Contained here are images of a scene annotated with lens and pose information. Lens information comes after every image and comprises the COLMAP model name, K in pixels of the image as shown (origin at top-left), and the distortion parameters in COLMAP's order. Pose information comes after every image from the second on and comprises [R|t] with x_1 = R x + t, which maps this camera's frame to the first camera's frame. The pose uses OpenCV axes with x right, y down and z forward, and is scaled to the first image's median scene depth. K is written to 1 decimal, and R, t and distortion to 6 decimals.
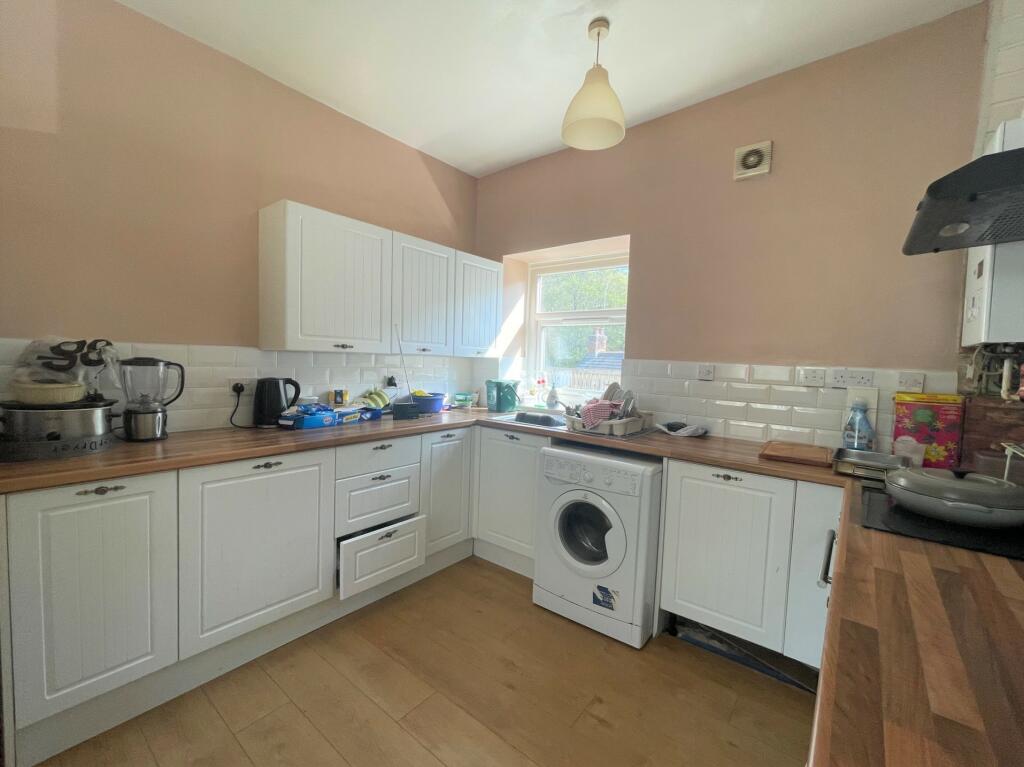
lens RADIAL K [[435.4, 0, 510.6], [0, 435.4, 385.9], [0, 0, 1]] dist [0.000435, 0.000439]
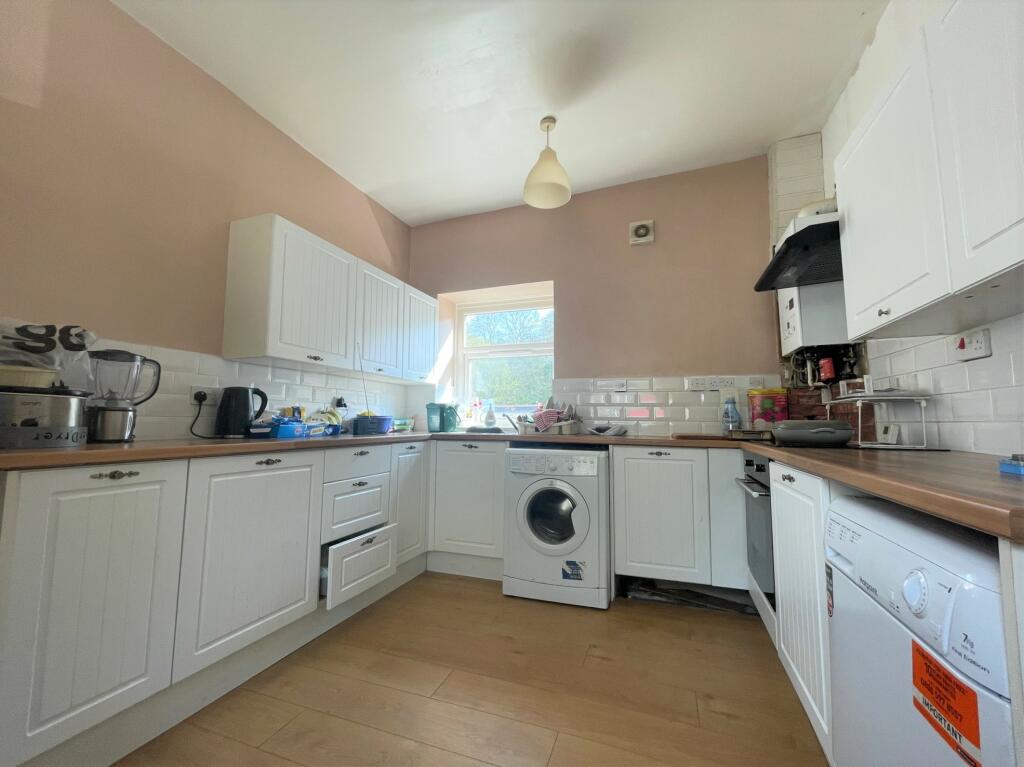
lens RADIAL K [[422.3, 0, 511.1], [0, 422.3, 386.0], [0, 0, 1]] dist [0.001194, 0.000326]
pose [[0.947262, -0.001491, 0.320457, -0.300347], [0.047134, 0.989762, -0.134720, 0.144286], [-0.316975, 0.142719, 0.937634, -0.070307]]
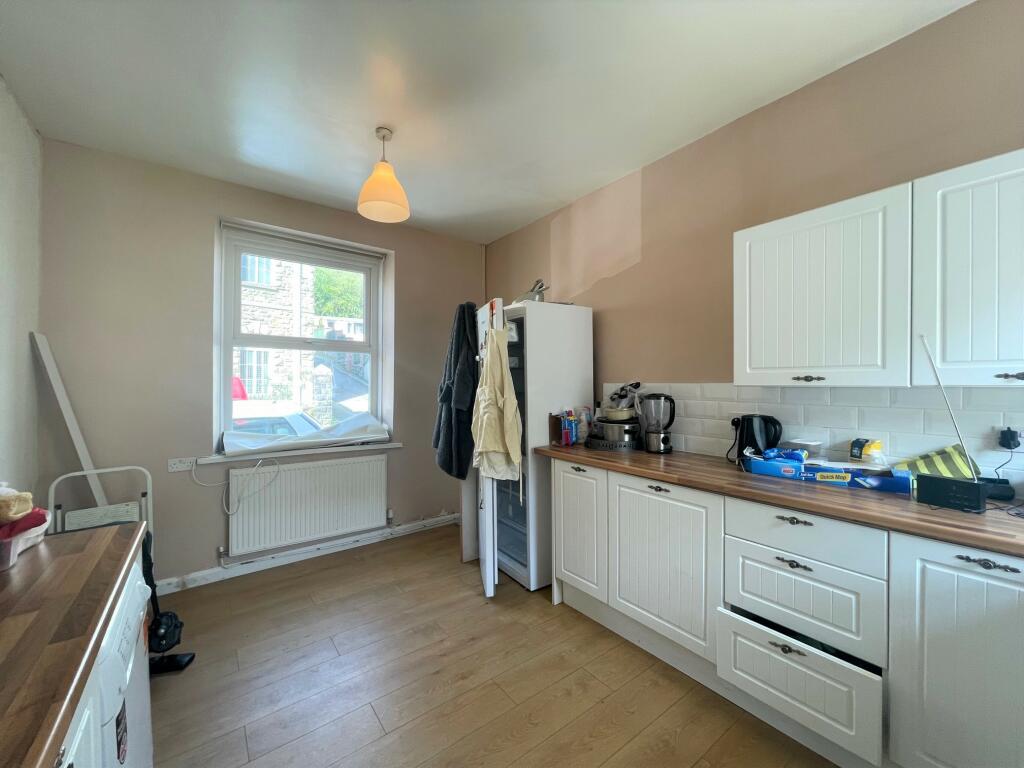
lens RADIAL K [[422.3, 0, 511.1], [0, 422.3, 386.5], [0, 0, 1]] dist [0.001194, 0.000326]
pose [[-0.251557, -0.014322, -0.967737, 0.519942], [-0.060977, 0.998139, 0.001078, -0.051909], [0.965920, 0.059281, -0.251962, 0.770020]]
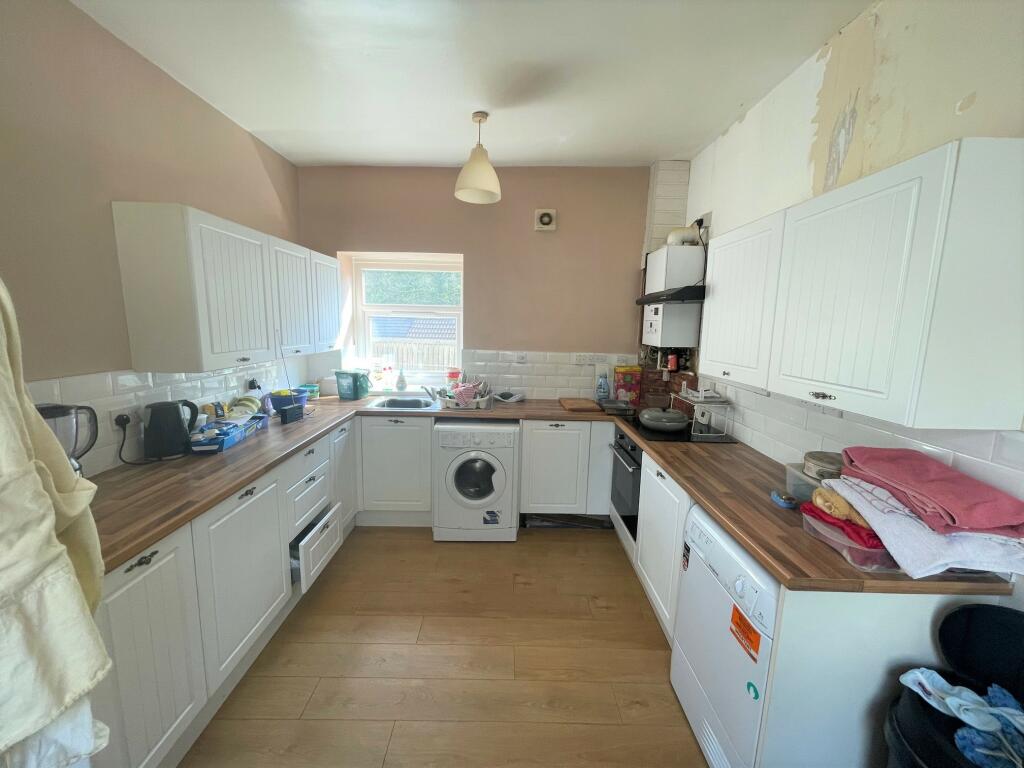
lens RADIAL K [[411.7, 0, 510.3], [0, 411.7, 386.1], [0, 0, 1]] dist [0.001319, 0.000359]
pose [[0.775732, -0.114033, 0.620675, -0.562355], [0.041892, 0.990674, 0.129653, -0.142465], [-0.629671, -0.074575, 0.773274, -0.099200]]
